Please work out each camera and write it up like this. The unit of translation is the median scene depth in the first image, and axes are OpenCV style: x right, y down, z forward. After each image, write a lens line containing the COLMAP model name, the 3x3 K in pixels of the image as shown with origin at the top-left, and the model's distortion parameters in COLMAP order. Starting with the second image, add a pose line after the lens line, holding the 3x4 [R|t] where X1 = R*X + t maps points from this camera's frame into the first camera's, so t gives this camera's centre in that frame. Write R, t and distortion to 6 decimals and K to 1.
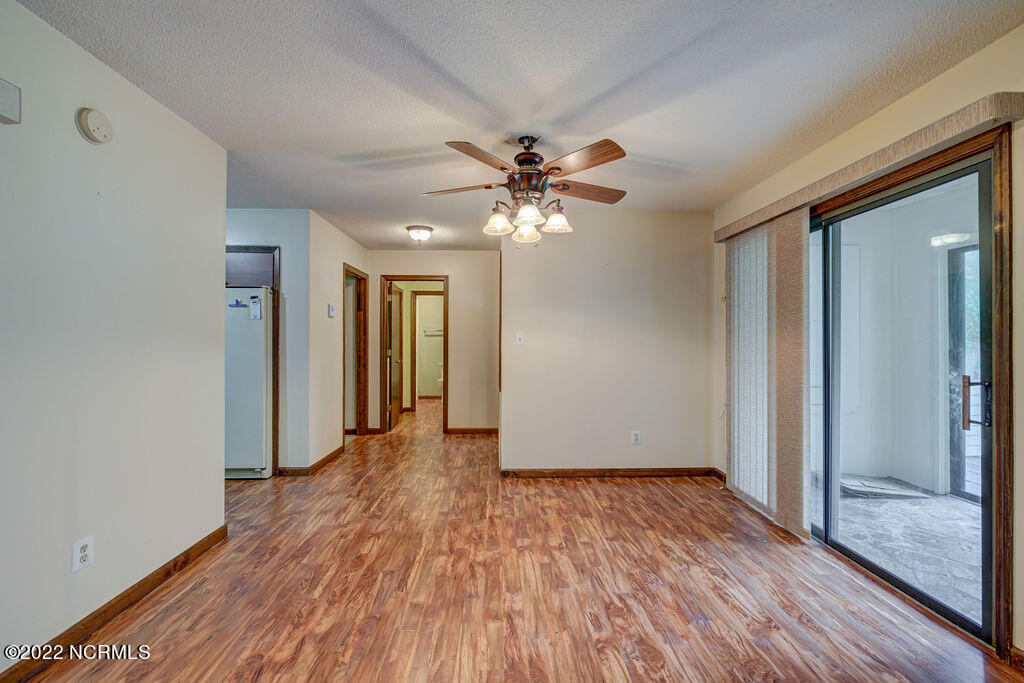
lens RADIAL K [[428.6, 0, 509.0], [0, 428.6, 339.5], [0, 0, 1]] dist [-0.002913, -0.000101]
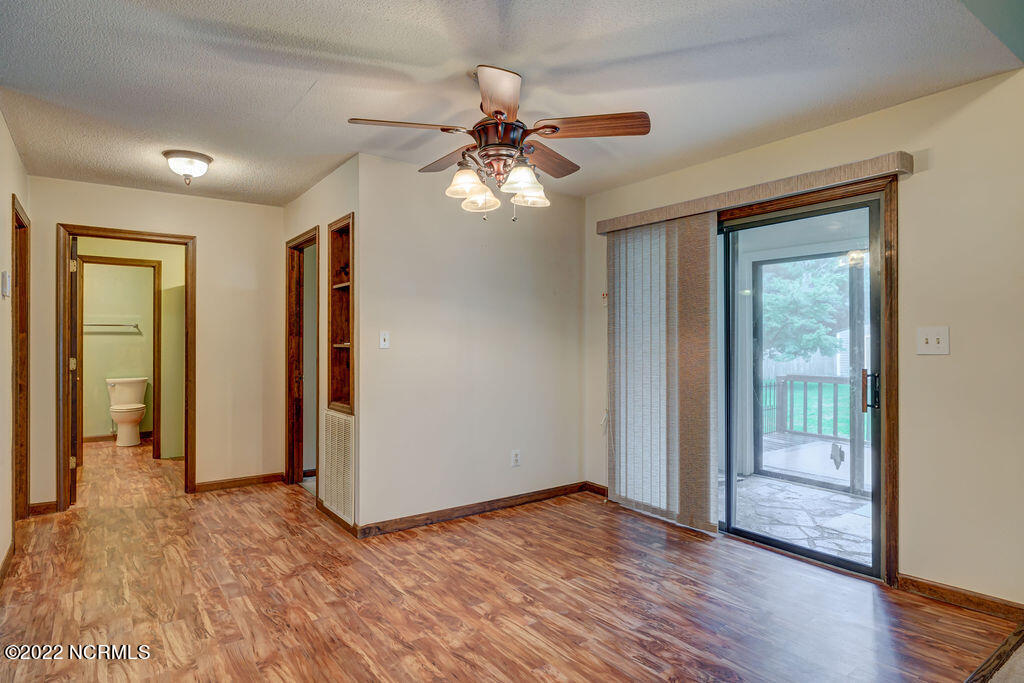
lens RADIAL K [[566.5, 0, 512.0], [0, 566.5, 341.5], [0, 0, 1]] dist [-0.003803, -0.001301]
pose [[0.825669, -0.002558, 0.564149, -0.417466], [0.000341, 0.999992, 0.004035, -0.002146], [-0.564155, -0.003139, 0.825663, 0.125518]]
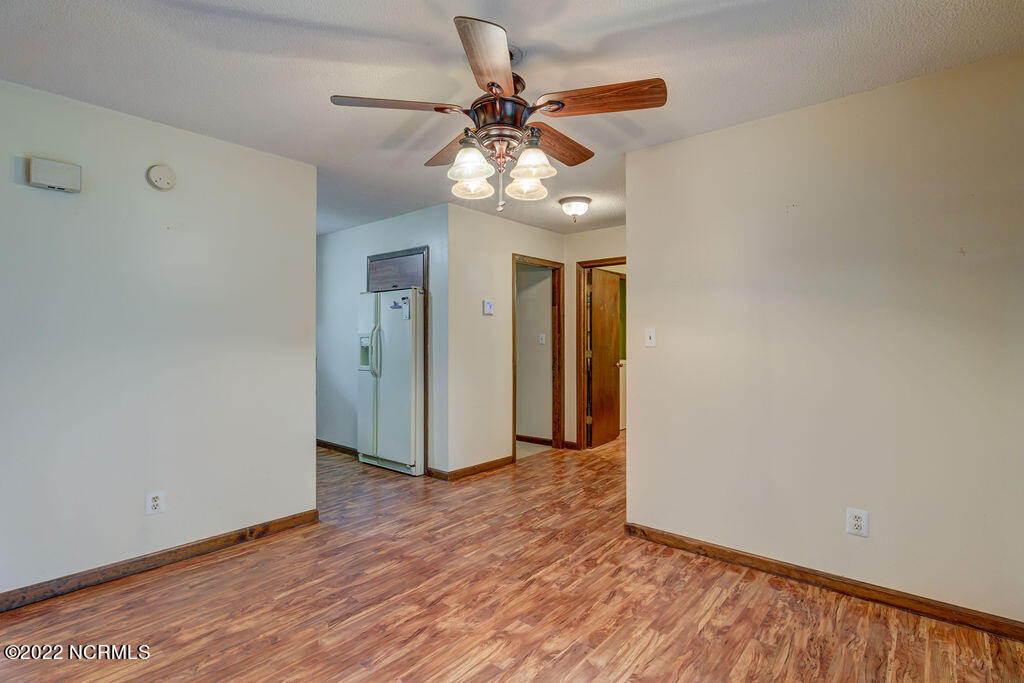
lens RADIAL K [[501.5, 0, 520.6], [0, 501.5, 336.4], [0, 0, 1]] dist [-0.003165, -0.000007]
pose [[0.752599, -0.005425, -0.658457, 0.498075], [0.004754, 0.999985, -0.002805, -0.002219], [0.658462, -0.001019, 0.752613, 0.329645]]
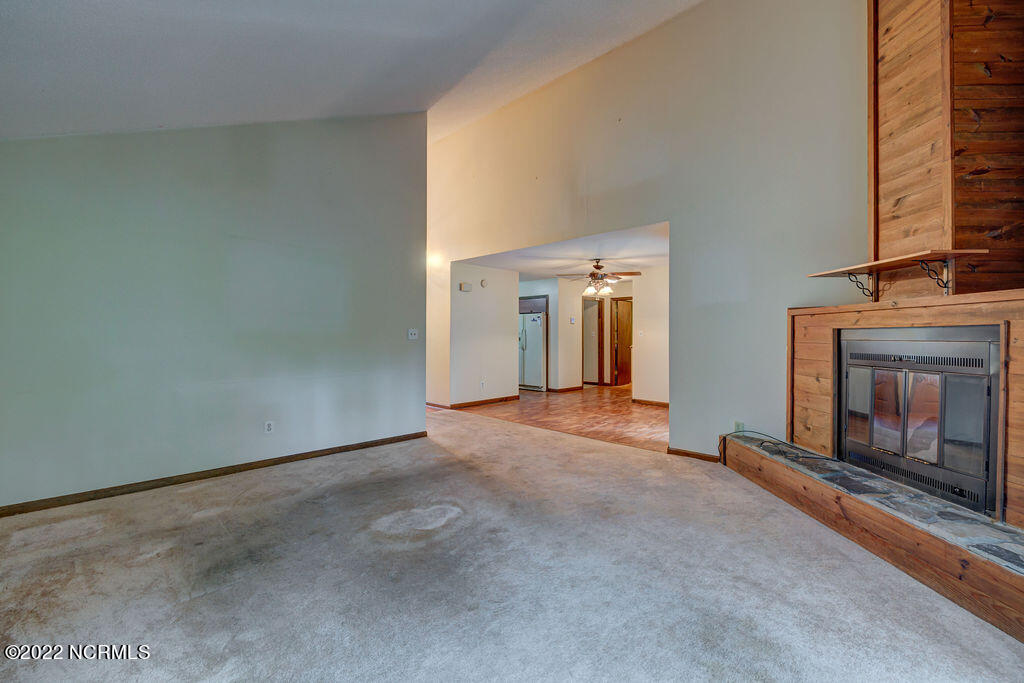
lens RADIAL K [[434.0, 0, 508.5], [0, 434.0, 337.9], [0, 0, 1]] dist [-0.000052, 0.000038]
pose [[0.690611, 0.005403, -0.723206, 1.319682], [0.003695, 0.999933, 0.010999, -0.007586], [0.723217, -0.010268, 0.690545, -1.030925]]
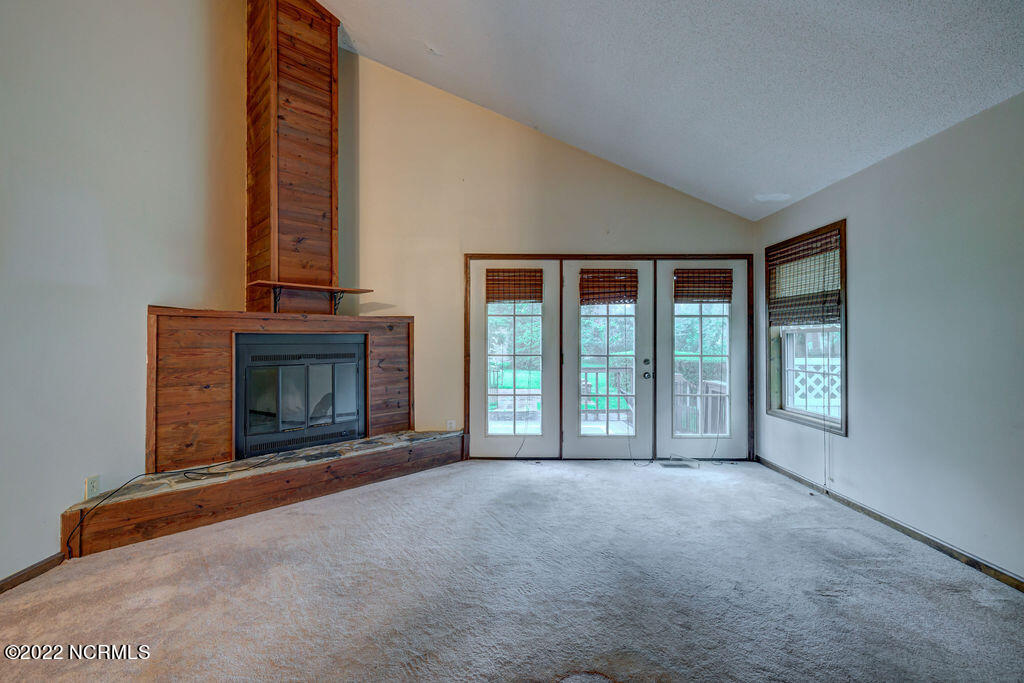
lens RADIAL K [[434.0, 0, 508.5], [0, 434.0, 337.9], [0, 0, 1]] dist [-0.000052, 0.000038]
pose [[0.029205, 0.004402, 0.999564, 0.042954], [-0.006437, 0.999970, -0.004215, -0.003653], [-0.999553, -0.006311, 0.029233, -0.441571]]
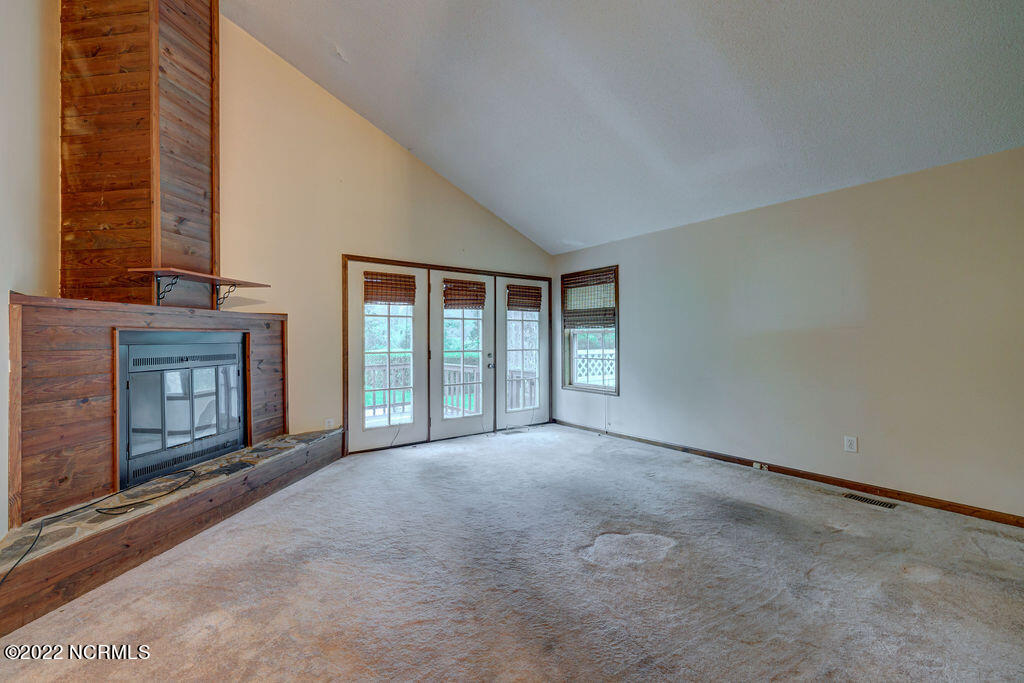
lens RADIAL K [[431.6, 0, 508.8], [0, 431.6, 337.9], [0, 0, 1]] dist [0.000517, 0.000021]
pose [[-0.582934, 0.001550, 0.812518, -0.035446], [-0.003203, 0.999986, -0.004205, -0.000459], [-0.812513, -0.005054, -0.582921, 0.141542]]
